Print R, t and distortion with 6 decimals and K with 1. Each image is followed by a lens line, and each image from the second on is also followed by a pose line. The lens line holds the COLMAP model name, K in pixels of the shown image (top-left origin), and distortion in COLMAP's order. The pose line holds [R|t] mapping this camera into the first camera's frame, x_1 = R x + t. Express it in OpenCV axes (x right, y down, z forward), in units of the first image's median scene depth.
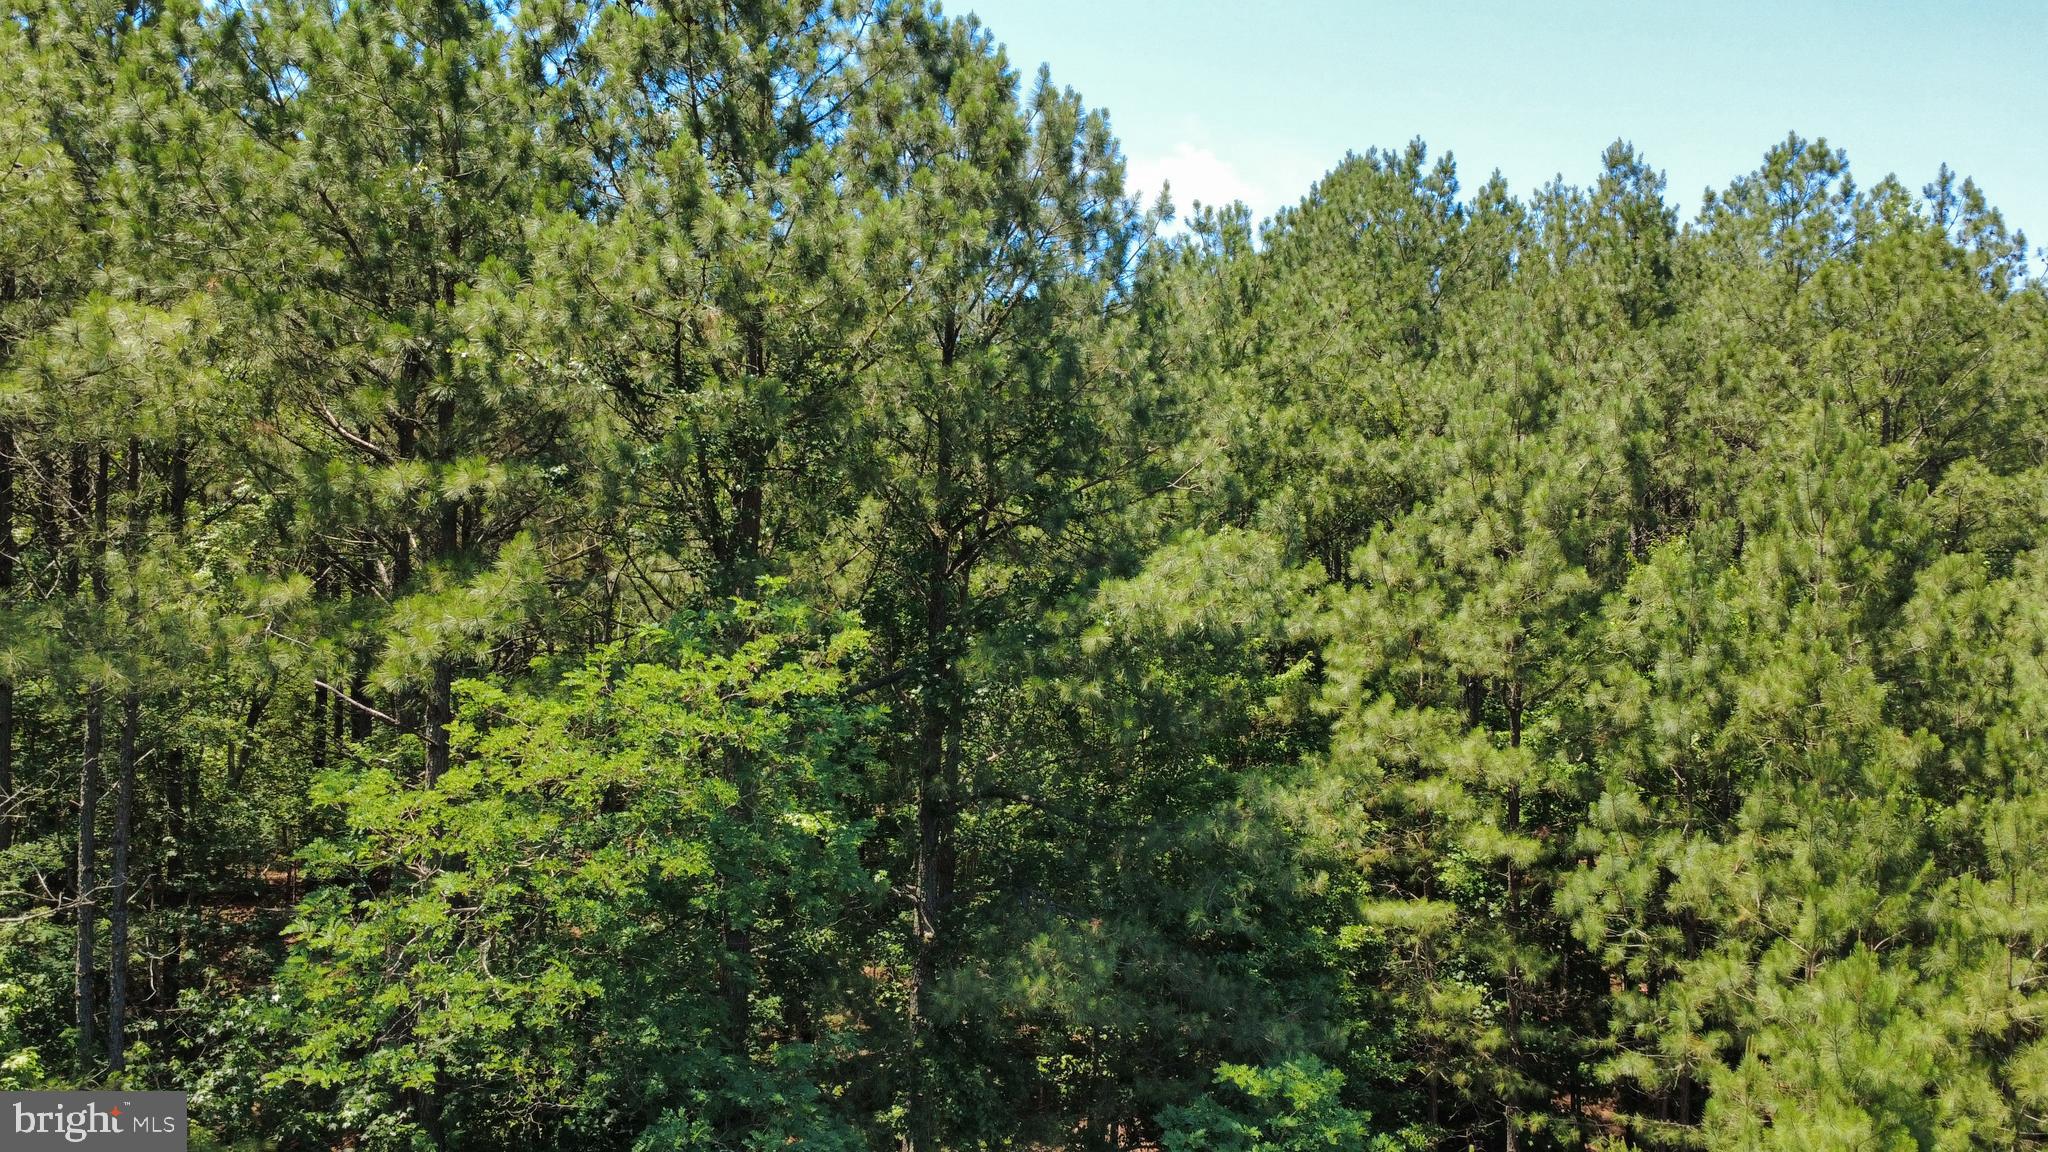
lens RADIAL K [[1543.3, 0, 1022.5], [0, 1543.3, 576.9], [0, 0, 1]] dist [0.000891, -0.000302]
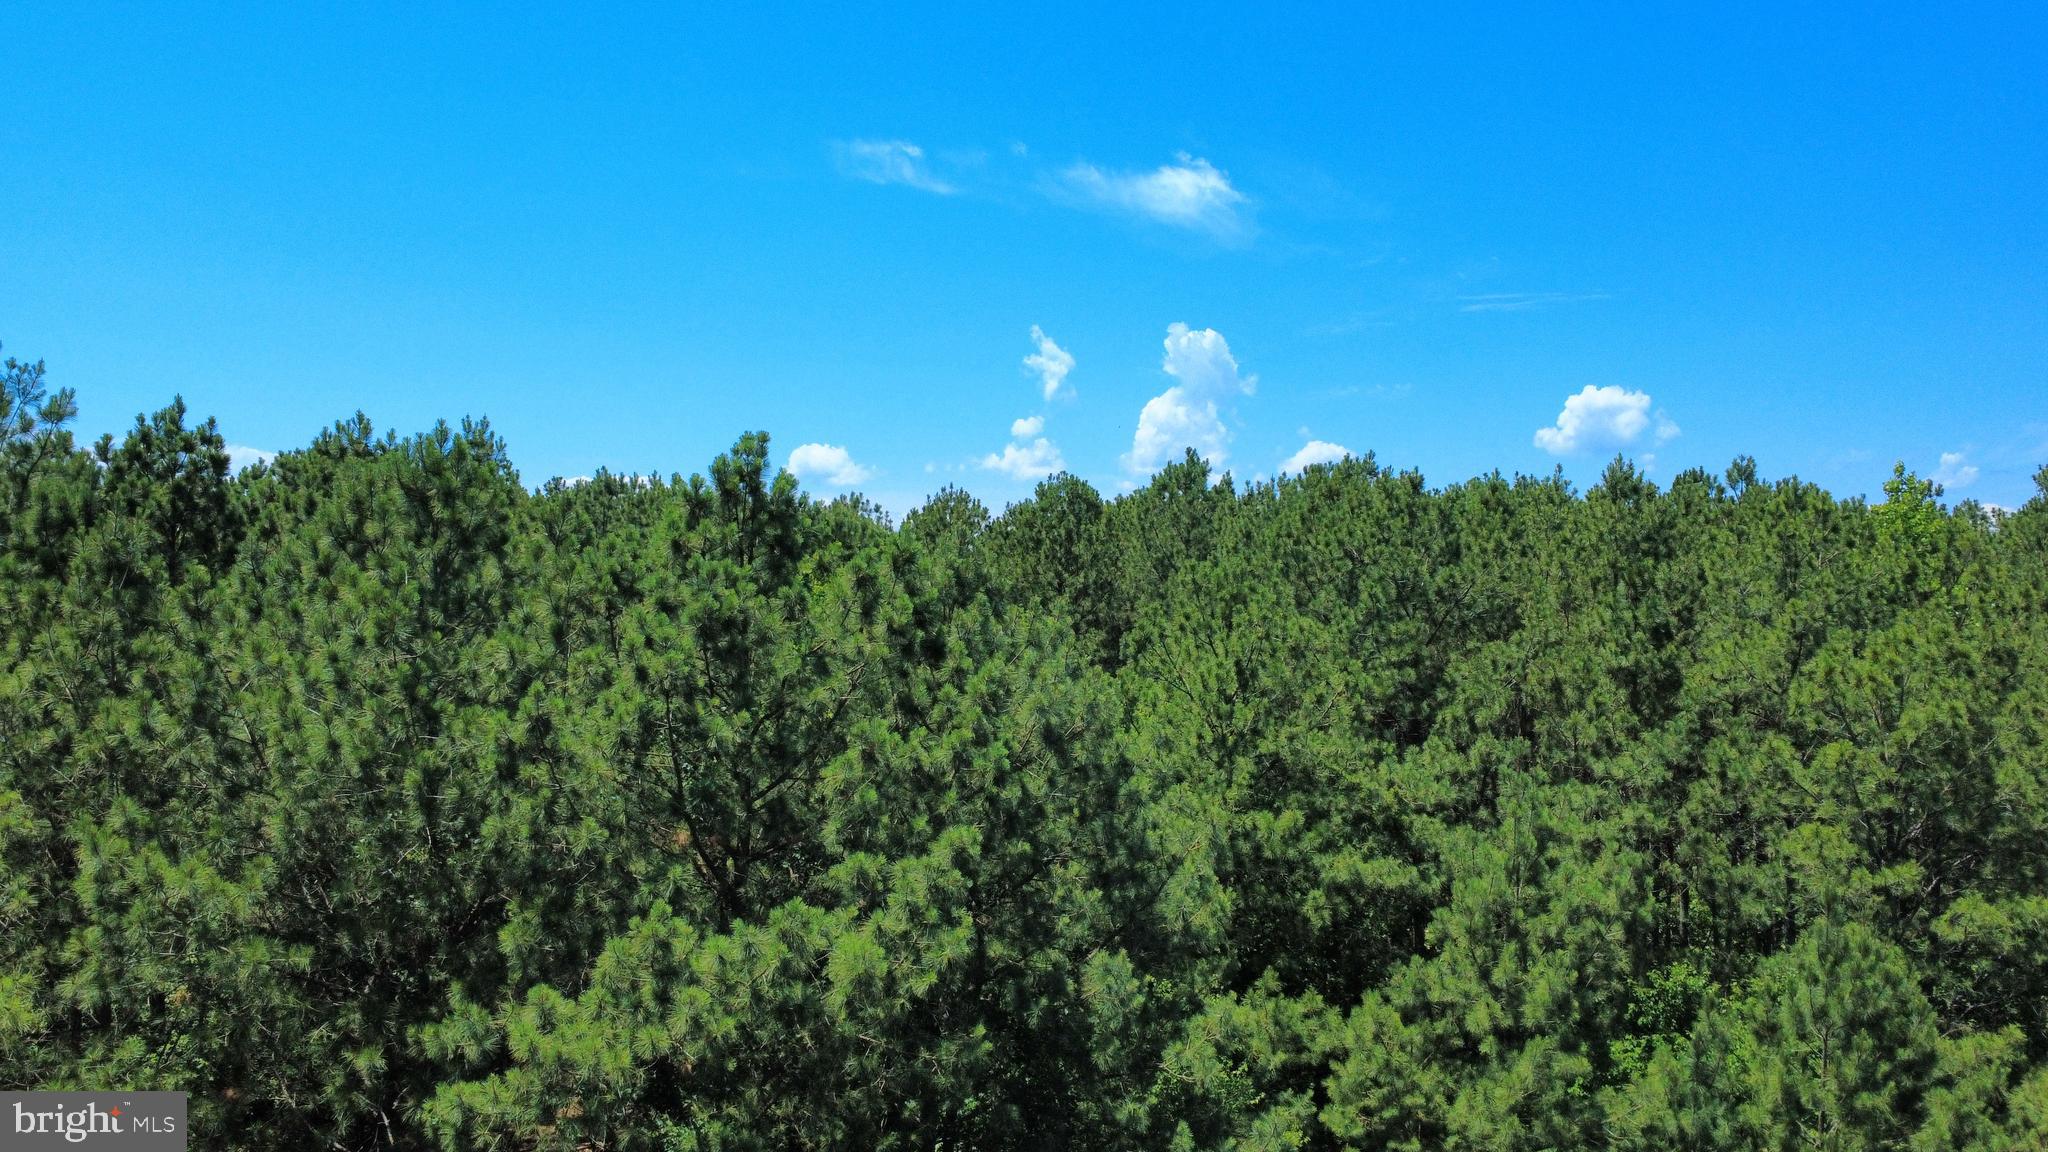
lens RADIAL K [[1543.3, 0, 1025.6], [0, 1543.3, 575.3], [0, 0, 1]] dist [0.000891, -0.000302]
pose [[0.999995, -0.002721, 0.001568, 0.005157], [0.002703, 0.999936, 0.011000, -0.274150], [-0.001598, -0.010996, 0.999938, 0.014525]]
